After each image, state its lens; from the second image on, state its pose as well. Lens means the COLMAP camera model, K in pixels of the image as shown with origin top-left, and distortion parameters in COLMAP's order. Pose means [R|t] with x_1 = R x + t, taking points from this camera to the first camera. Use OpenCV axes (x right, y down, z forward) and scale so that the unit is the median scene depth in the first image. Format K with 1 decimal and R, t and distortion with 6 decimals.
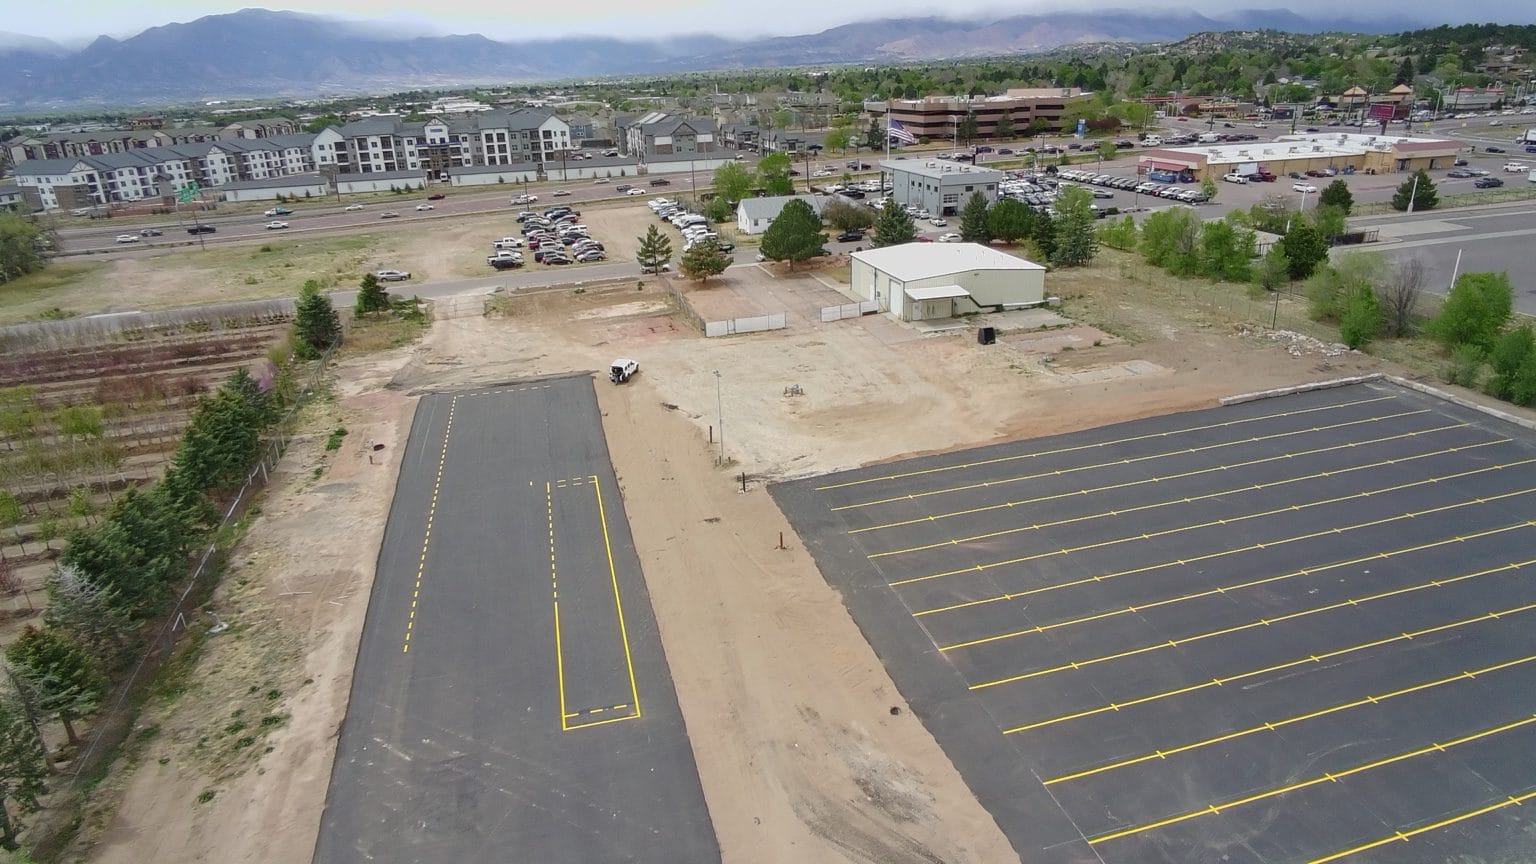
lens RADIAL K [[944.1, 0, 768.0], [0, 944.1, 432.0], [0, 0, 1]] dist [-0.026455, 0.004197]
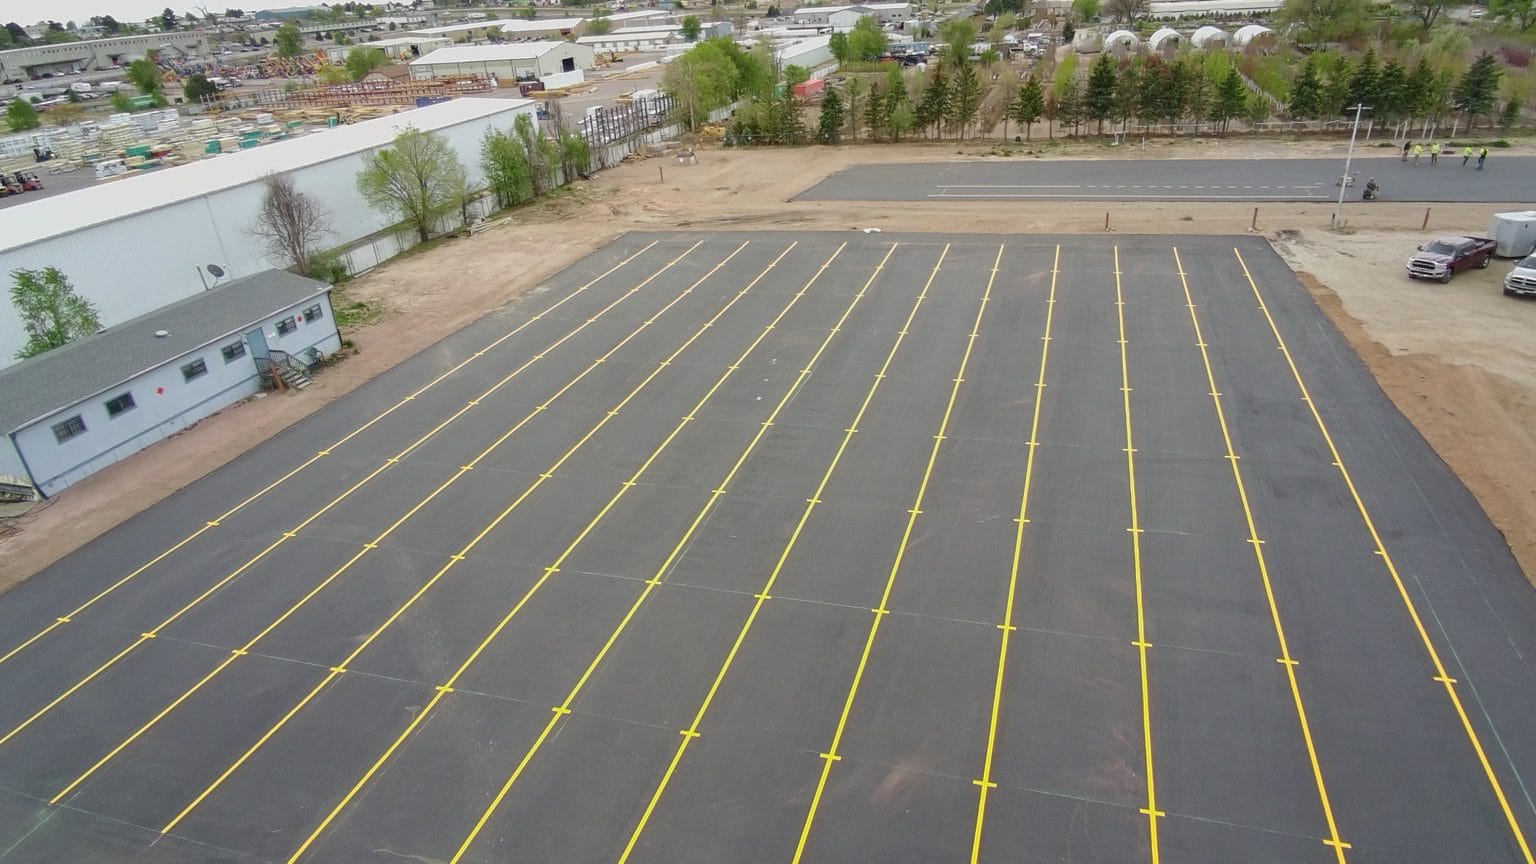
lens RADIAL K [[944.1, 0, 768.0], [0, 944.1, 432.0], [0, 0, 1]] dist [-0.026455, 0.004197]
pose [[-0.533759, 0.430728, -0.727719, 1.097833], [-0.227773, 0.755524, 0.614250, -0.270148], [0.814384, 0.493616, -0.305159, 1.143698]]
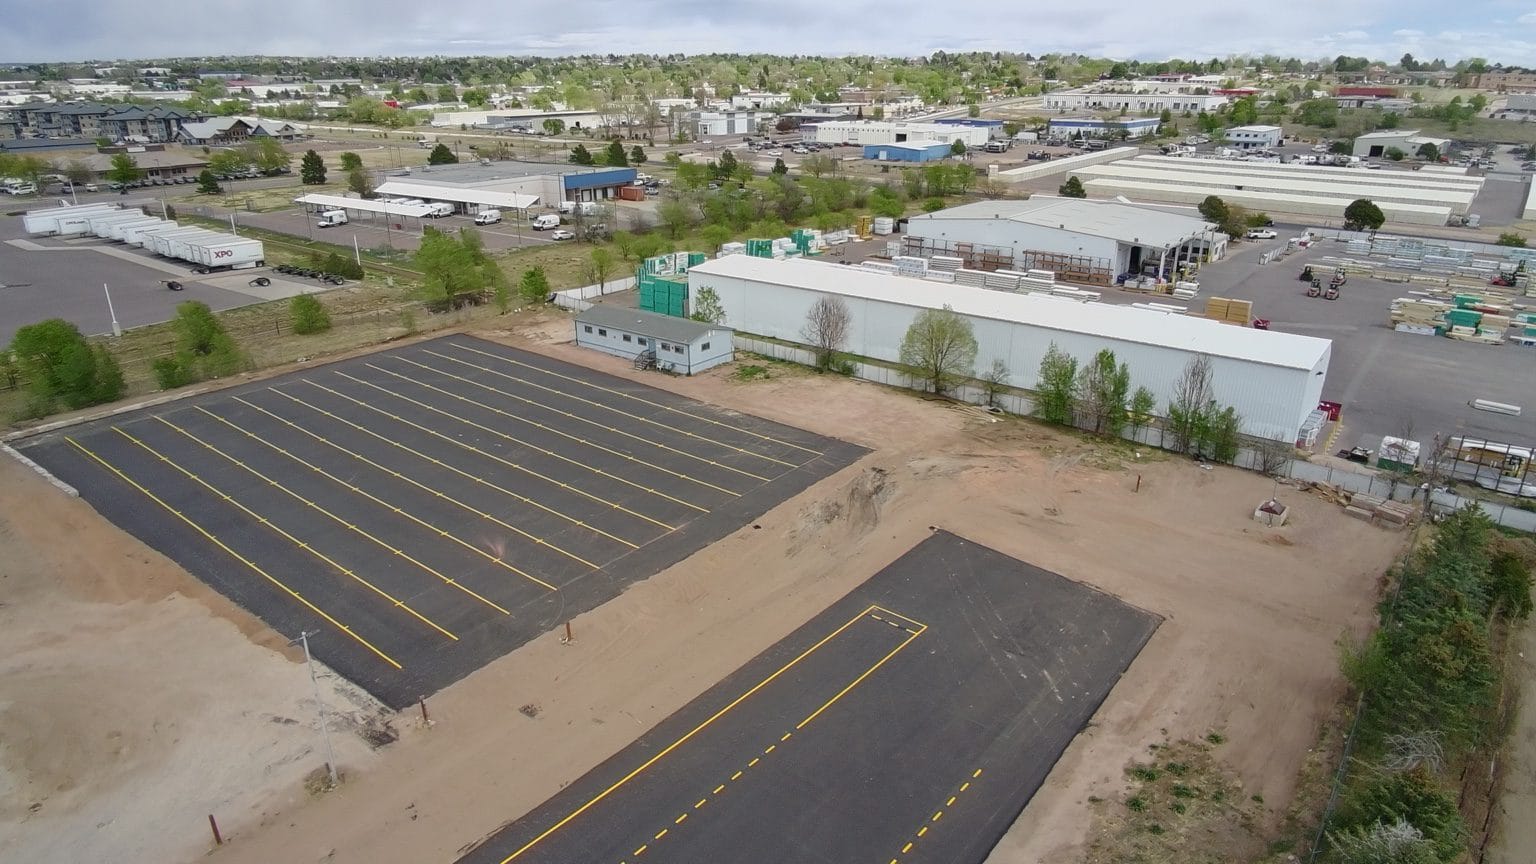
lens RADIAL K [[944.1, 0, 768.0], [0, 944.1, 432.0], [0, 0, 1]] dist [-0.026455, 0.004197]
pose [[-0.591214, -0.251627, 0.766257, -0.718076], [0.316786, 0.801277, 0.507546, -0.417497], [-0.741696, 0.542807, -0.394014, 1.120984]]
